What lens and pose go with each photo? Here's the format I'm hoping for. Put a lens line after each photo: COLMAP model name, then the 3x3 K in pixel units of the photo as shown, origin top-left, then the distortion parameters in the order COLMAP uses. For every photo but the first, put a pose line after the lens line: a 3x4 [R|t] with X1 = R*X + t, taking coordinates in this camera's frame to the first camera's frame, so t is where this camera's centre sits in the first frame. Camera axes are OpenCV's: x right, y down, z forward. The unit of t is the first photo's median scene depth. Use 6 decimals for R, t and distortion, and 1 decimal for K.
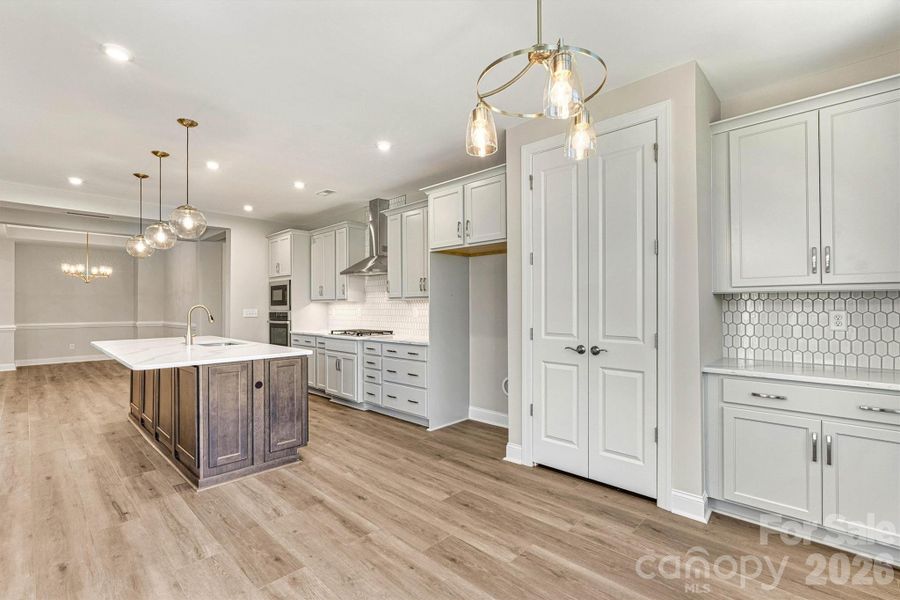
lens RADIAL K [[408.6, 0, 451.1], [0, 408.6, 303.2], [0, 0, 1]] dist [-0.009280, 0.003221]
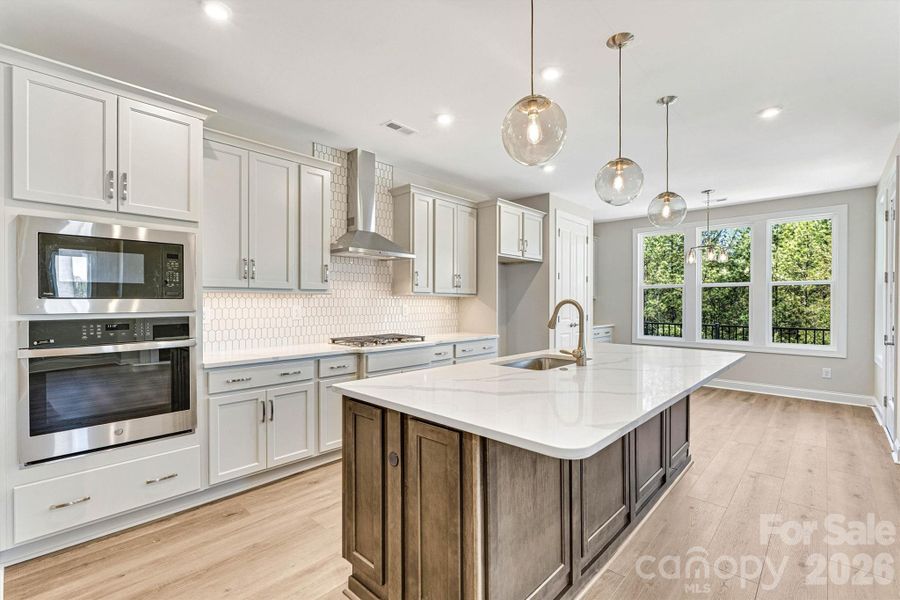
lens RADIAL K [[408.6, 0, 444.5], [0, 408.6, 300.8], [0, 0, 1]] dist [-0.009280, 0.003221]
pose [[-0.004214, 0.010362, 0.999937, -0.769825], [-0.006032, 0.999928, -0.010387, 0.009835], [-0.999973, -0.006076, -0.004151, 0.742758]]
